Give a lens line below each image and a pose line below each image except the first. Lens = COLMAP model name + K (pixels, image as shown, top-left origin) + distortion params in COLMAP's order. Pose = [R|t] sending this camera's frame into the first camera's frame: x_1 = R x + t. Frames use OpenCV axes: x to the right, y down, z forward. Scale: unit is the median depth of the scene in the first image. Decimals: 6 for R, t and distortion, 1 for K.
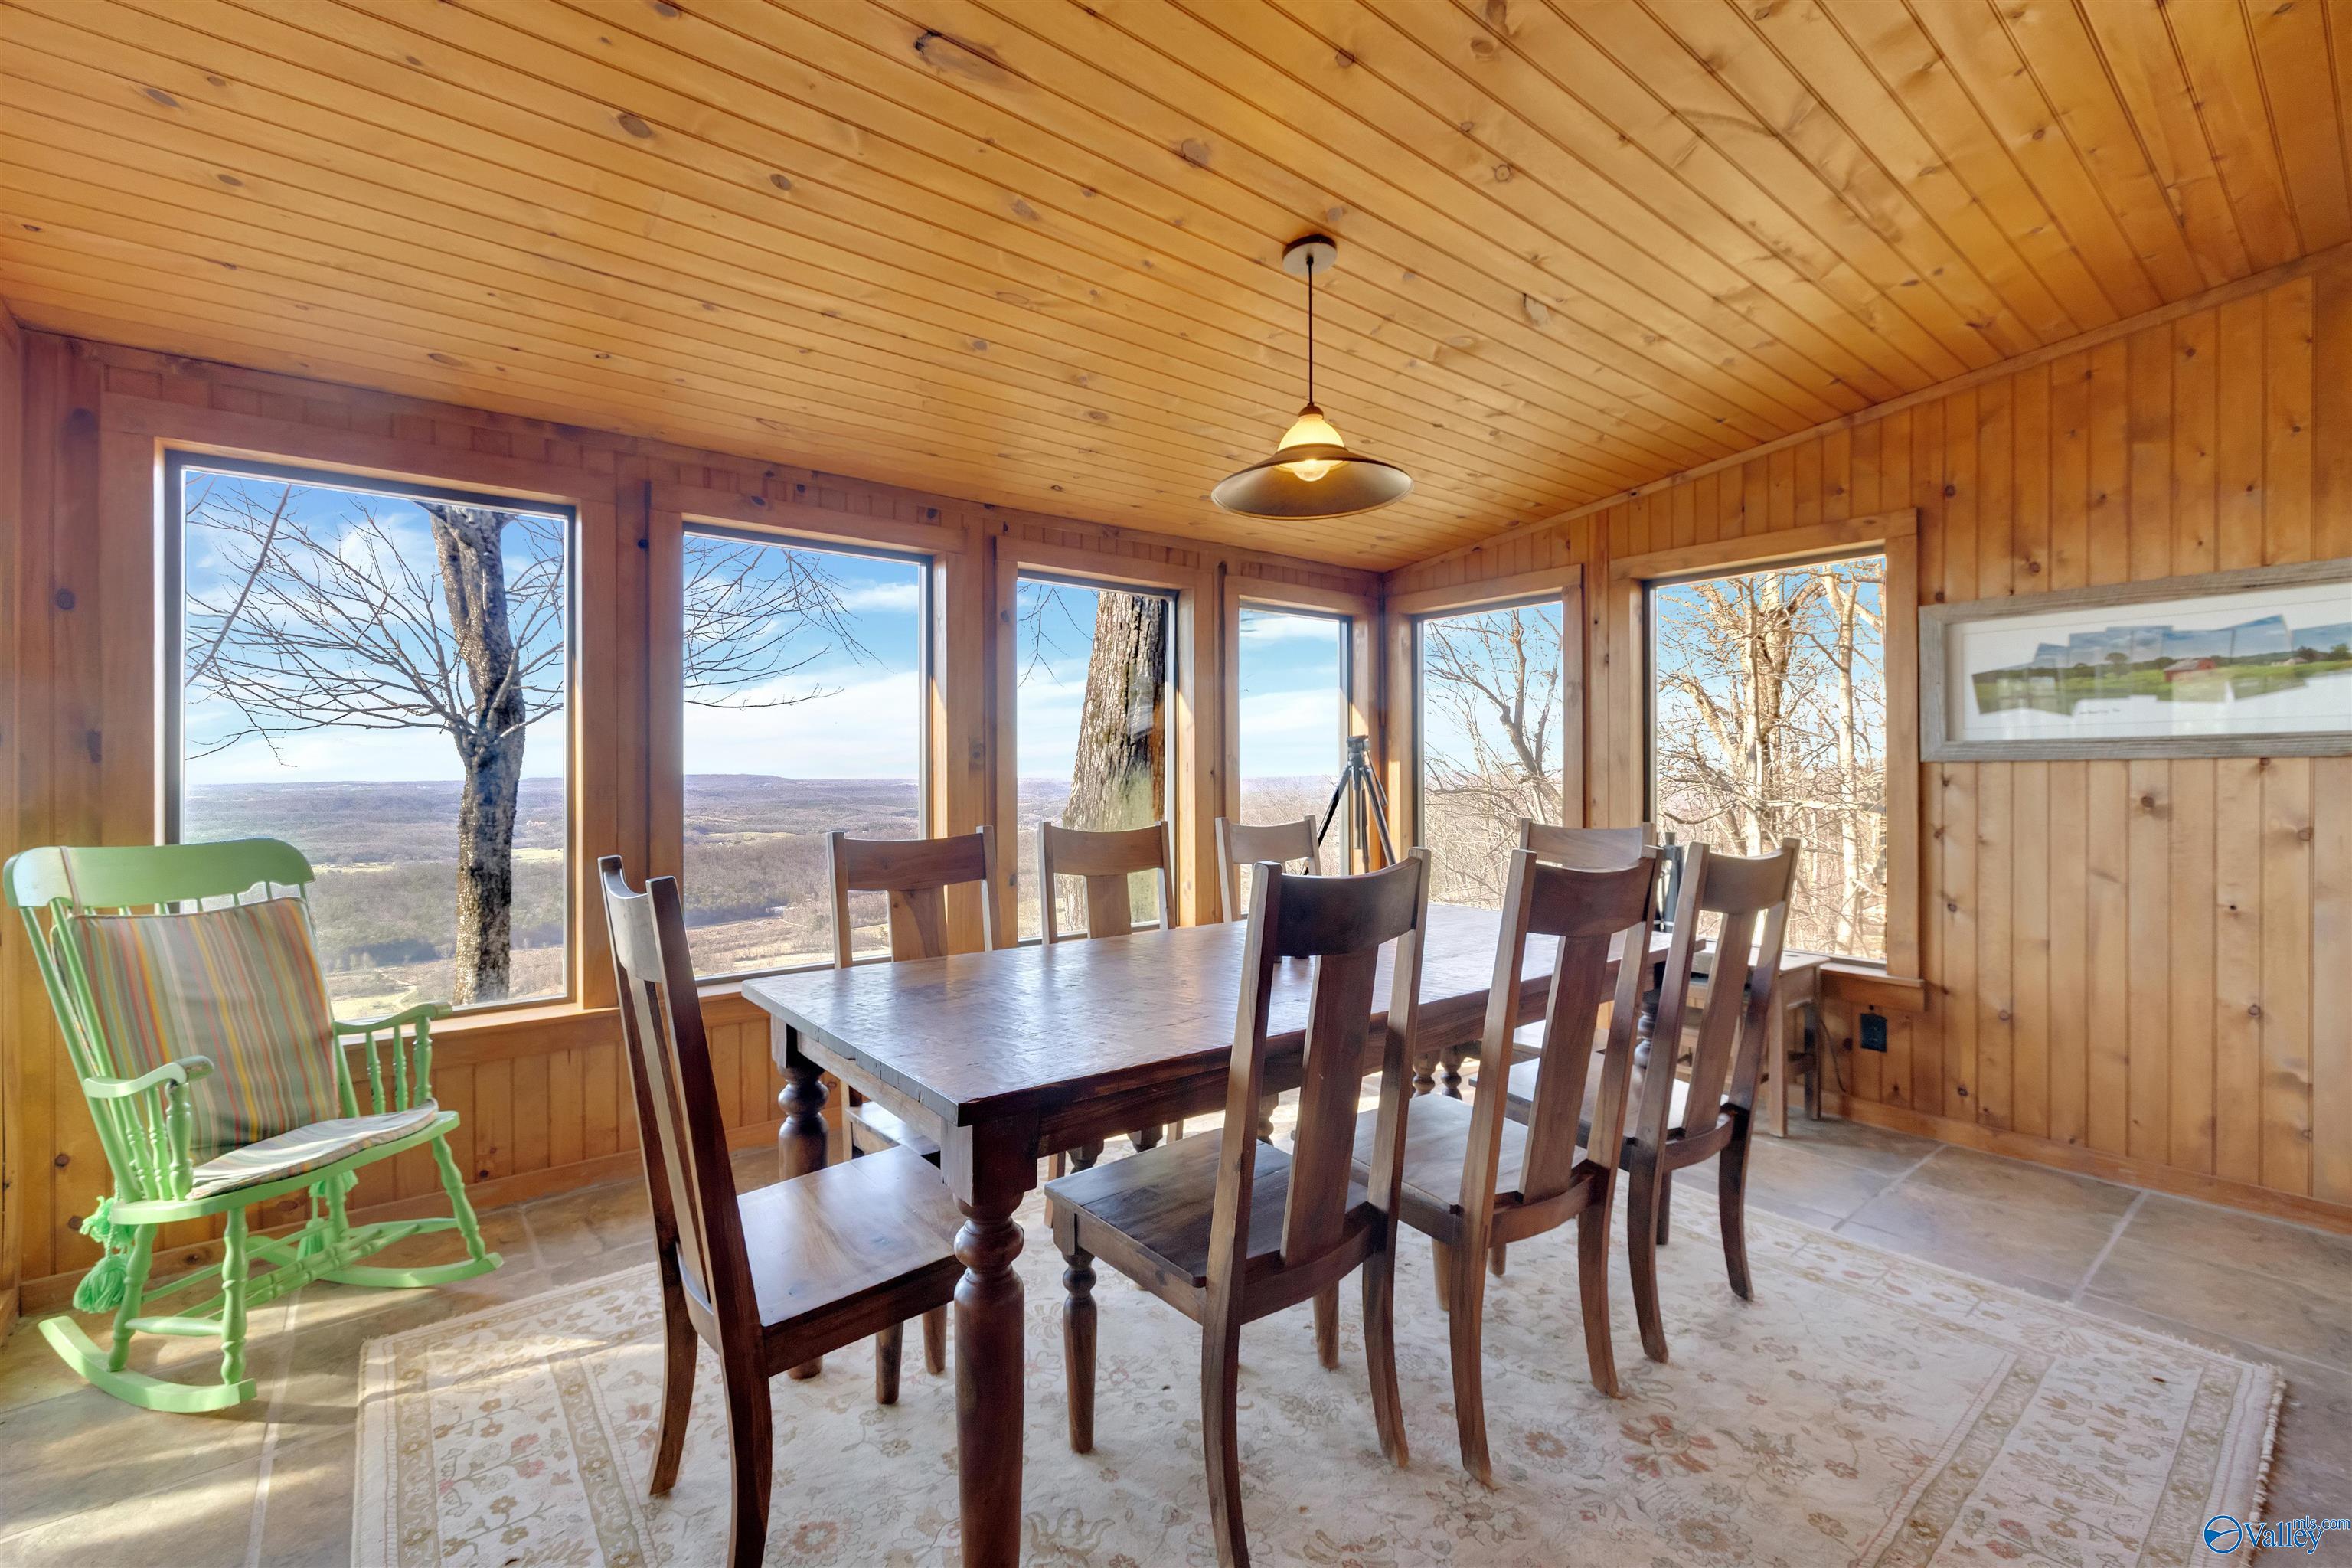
lens RADIAL K [[990.1, 0, 1210.5], [0, 990.1, 781.3], [0, 0, 1]] dist [0.006201, -0.001157]
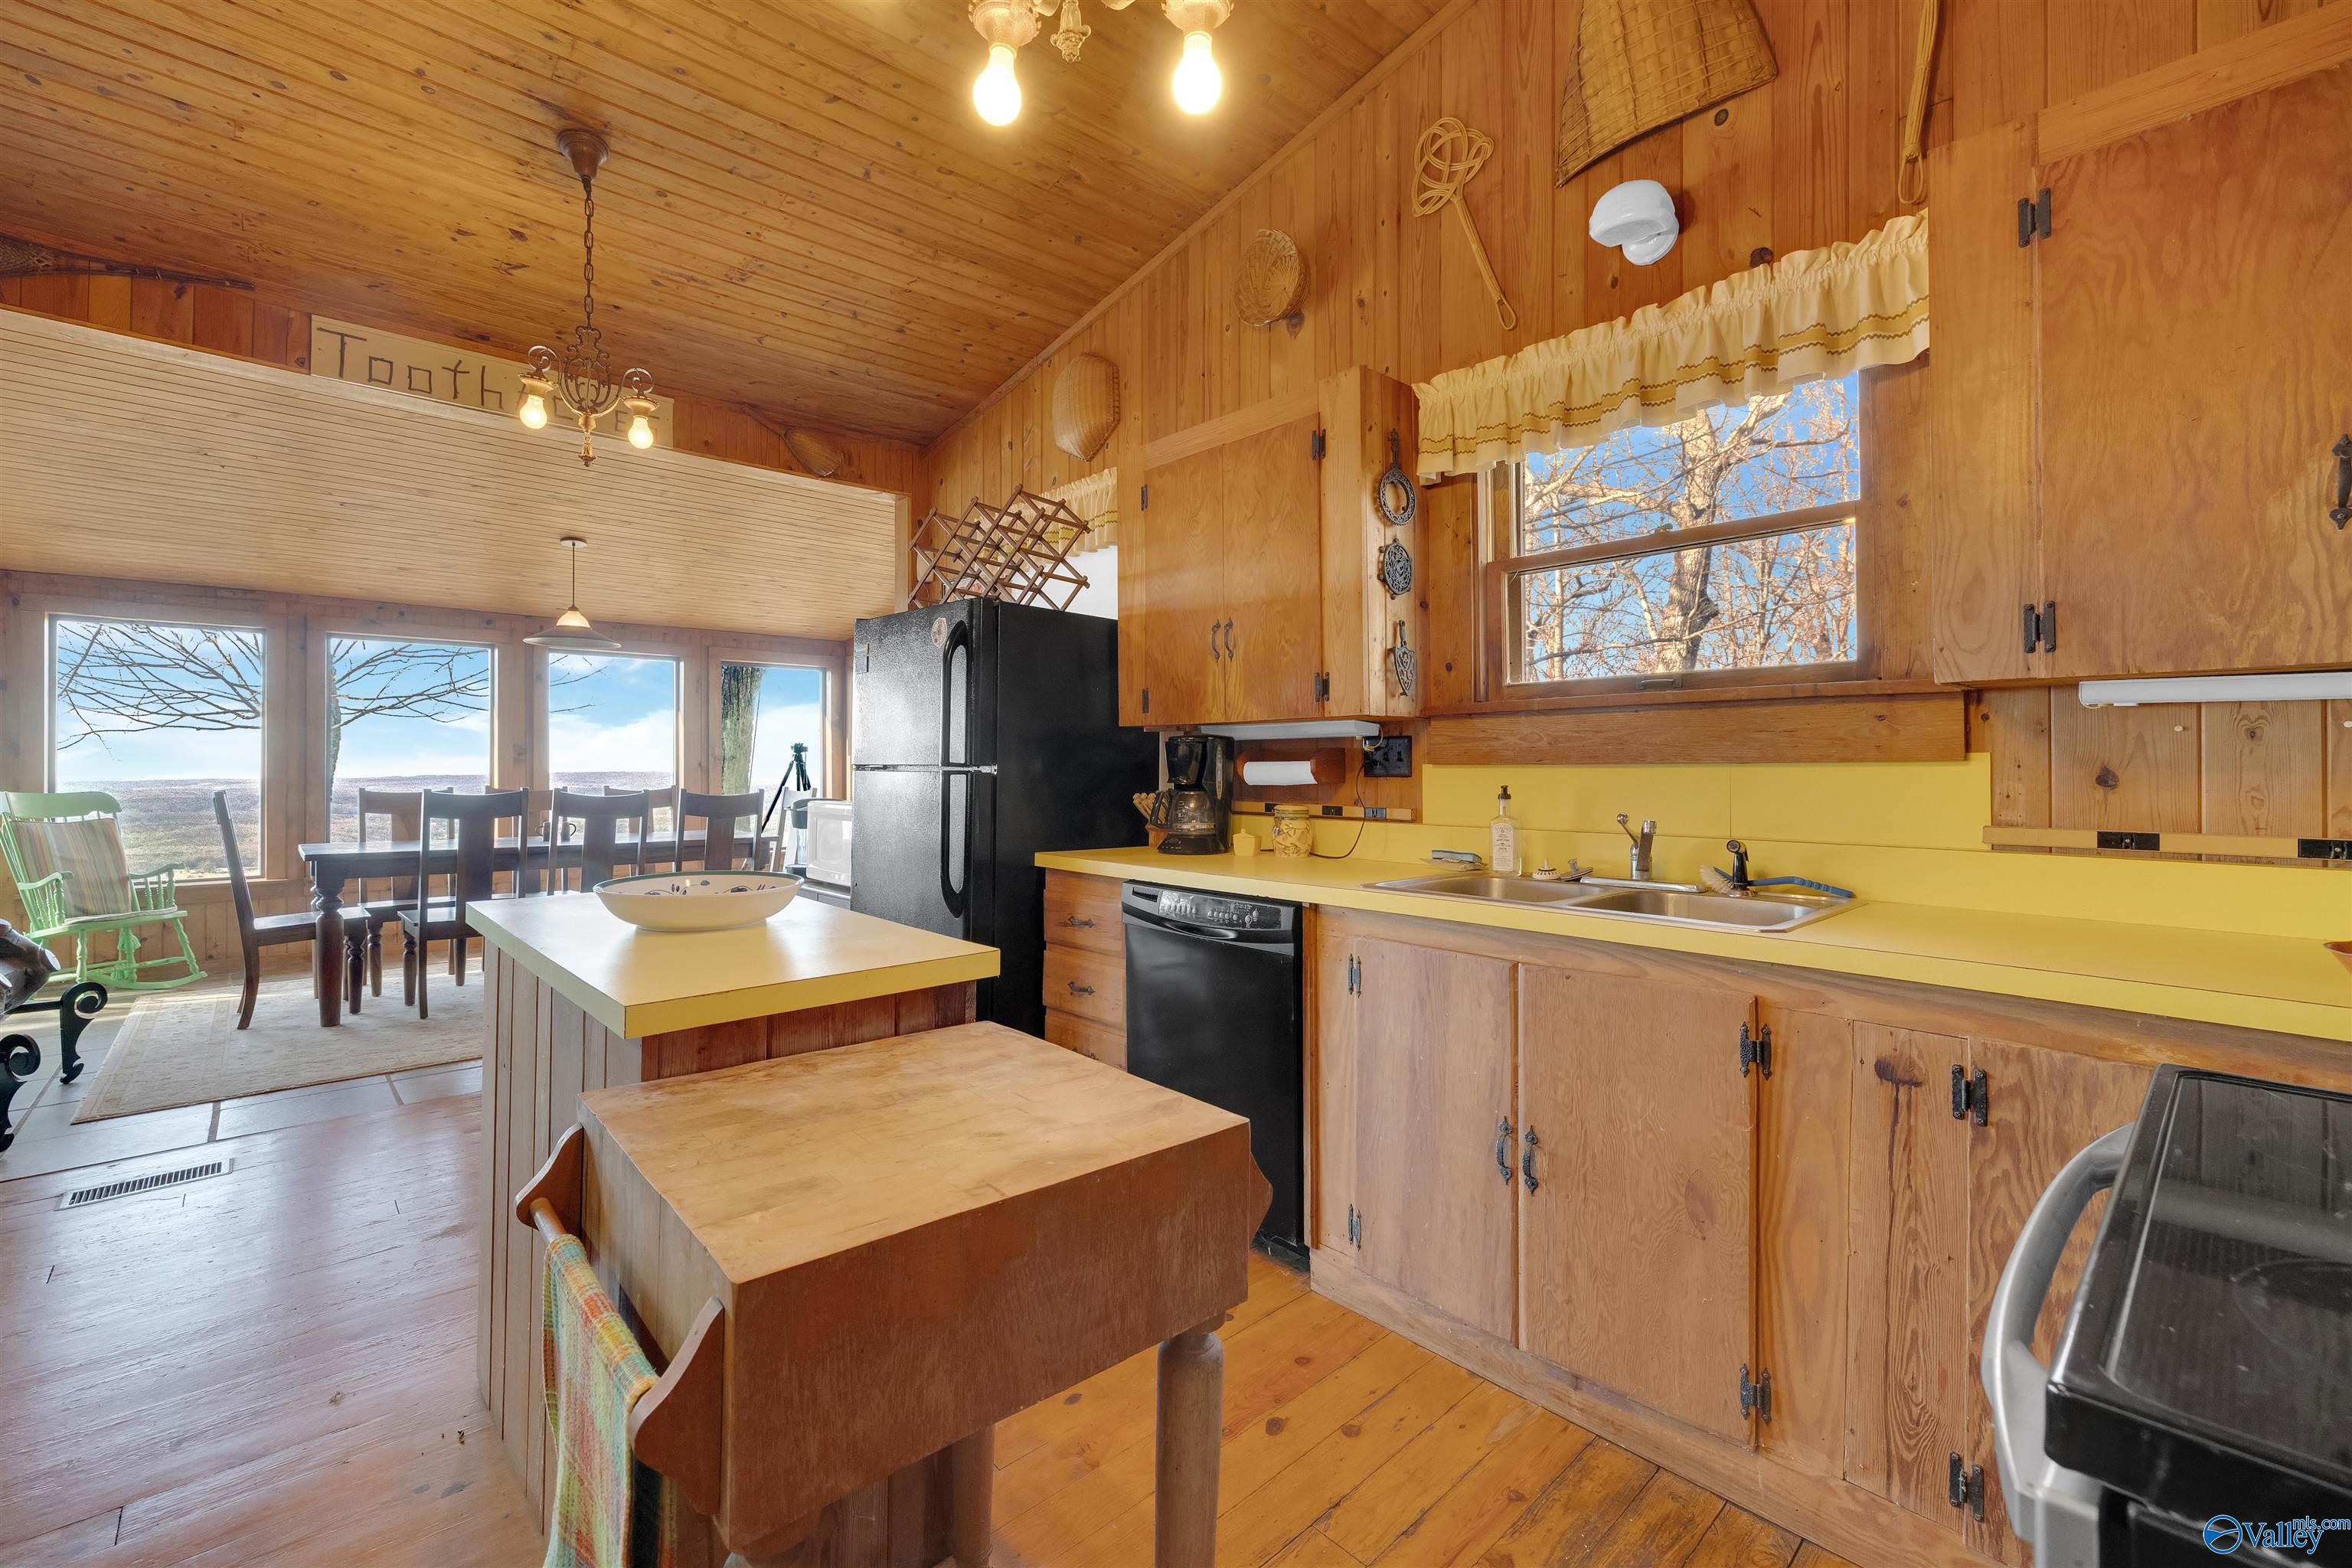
lens RADIAL K [[990.1, 0, 1183.3], [0, 990.1, 778.6], [0, 0, 1]] dist [0.006201, -0.001157]
pose [[0.998186, 0.000925, 0.060201, 1.356513], [-0.000884, 0.999999, -0.000703, 0.028240], [-0.060201, 0.000648, 0.998186, -1.384735]]
